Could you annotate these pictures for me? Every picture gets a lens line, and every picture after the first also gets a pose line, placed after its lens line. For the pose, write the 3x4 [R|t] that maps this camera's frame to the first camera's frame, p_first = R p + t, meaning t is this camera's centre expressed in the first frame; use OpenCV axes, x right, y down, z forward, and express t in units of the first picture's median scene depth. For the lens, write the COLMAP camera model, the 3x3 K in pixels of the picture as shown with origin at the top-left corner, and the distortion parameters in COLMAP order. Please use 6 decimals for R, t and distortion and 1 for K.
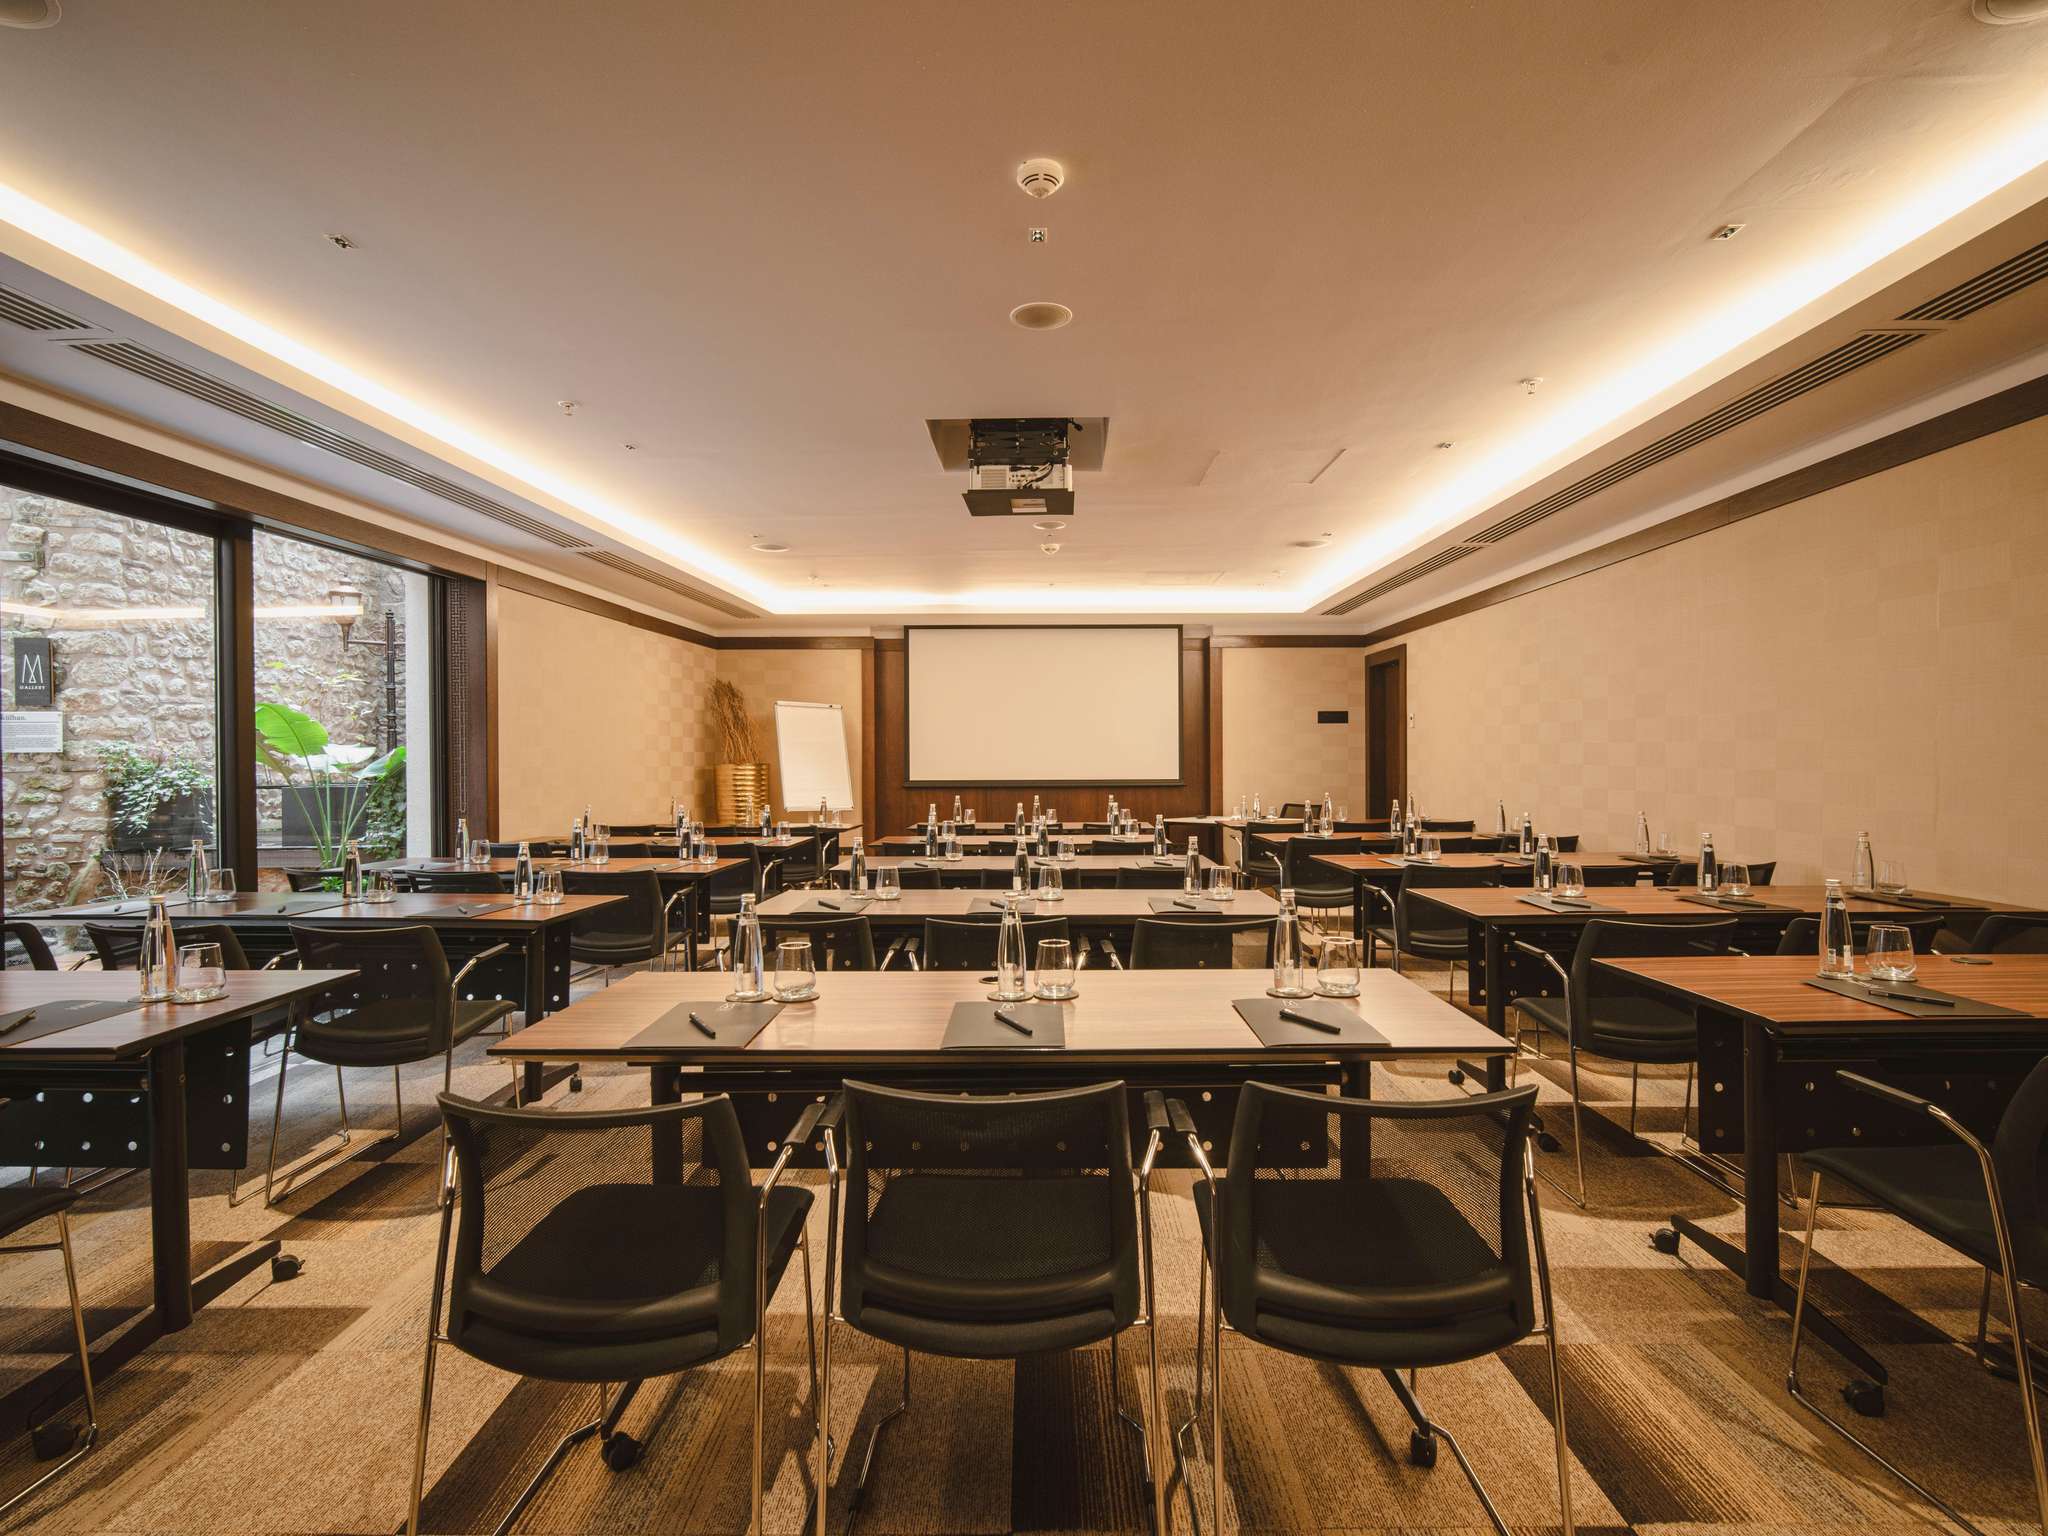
lens RADIAL K [[1004.9, 0, 1031.2], [0, 1004.9, 765.2], [0, 0, 1]] dist [-0.007322, 0.002150]
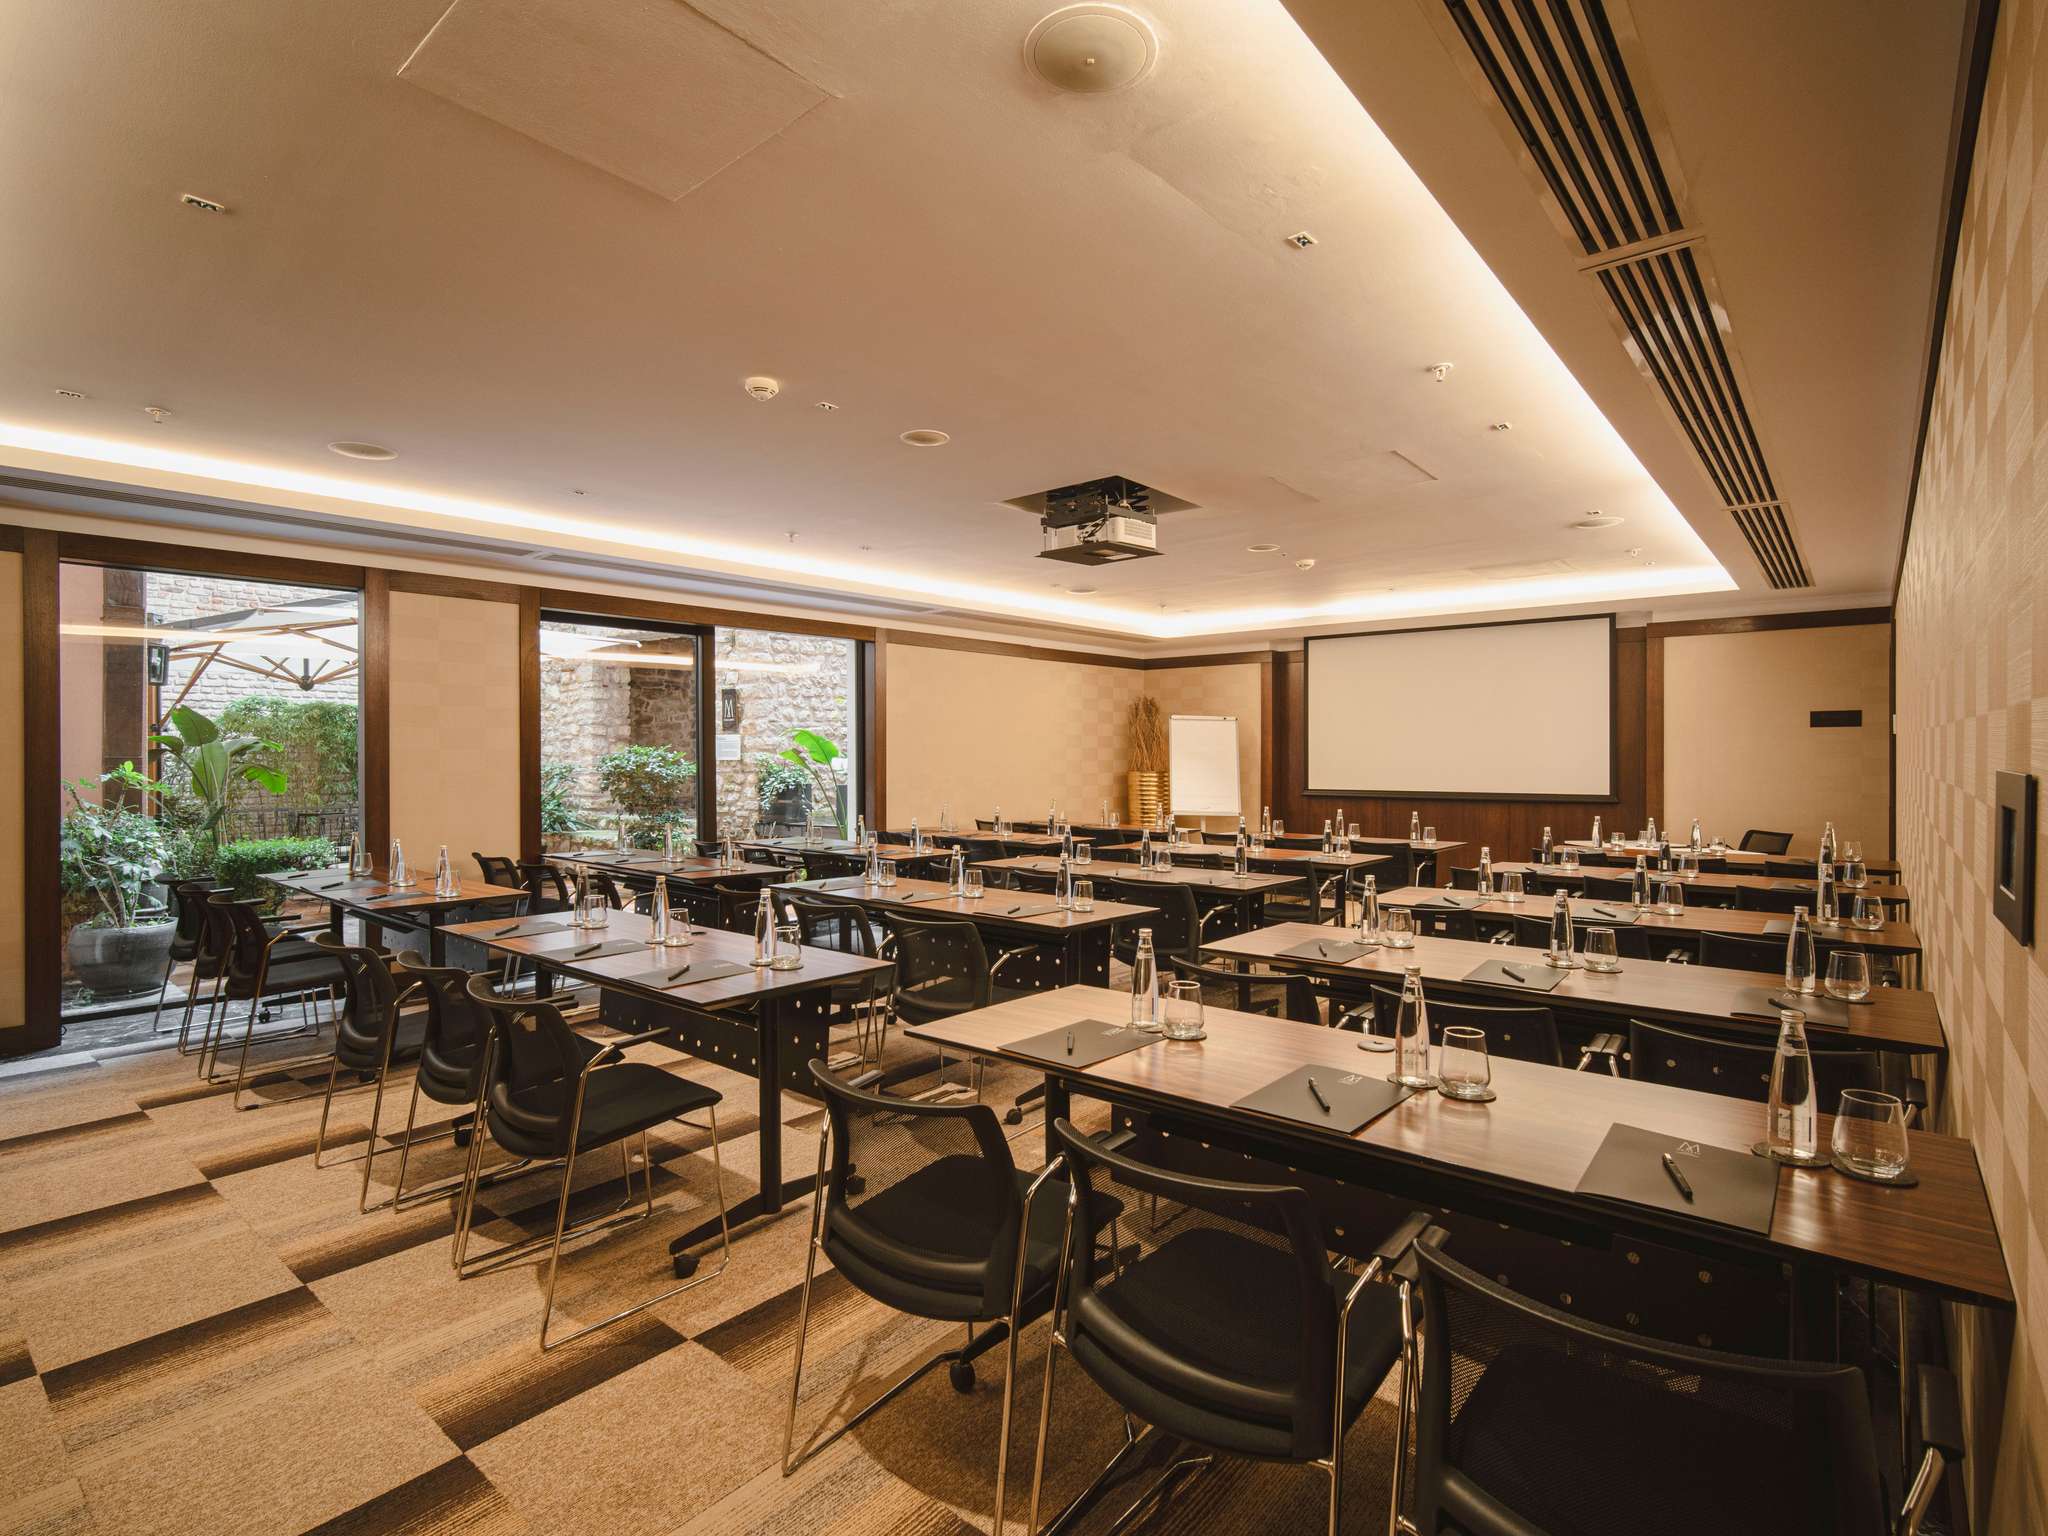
lens RADIAL K [[1004.9, 0, 1031.2], [0, 1004.9, 765.2], [0, 0, 1]] dist [-0.007322, 0.002150]
pose [[0.779030, 0.009099, -0.626920, 0.392477], [-0.007013, 0.999959, 0.005799, -0.016657], [0.626947, -0.000121, 0.779062, 0.038253]]
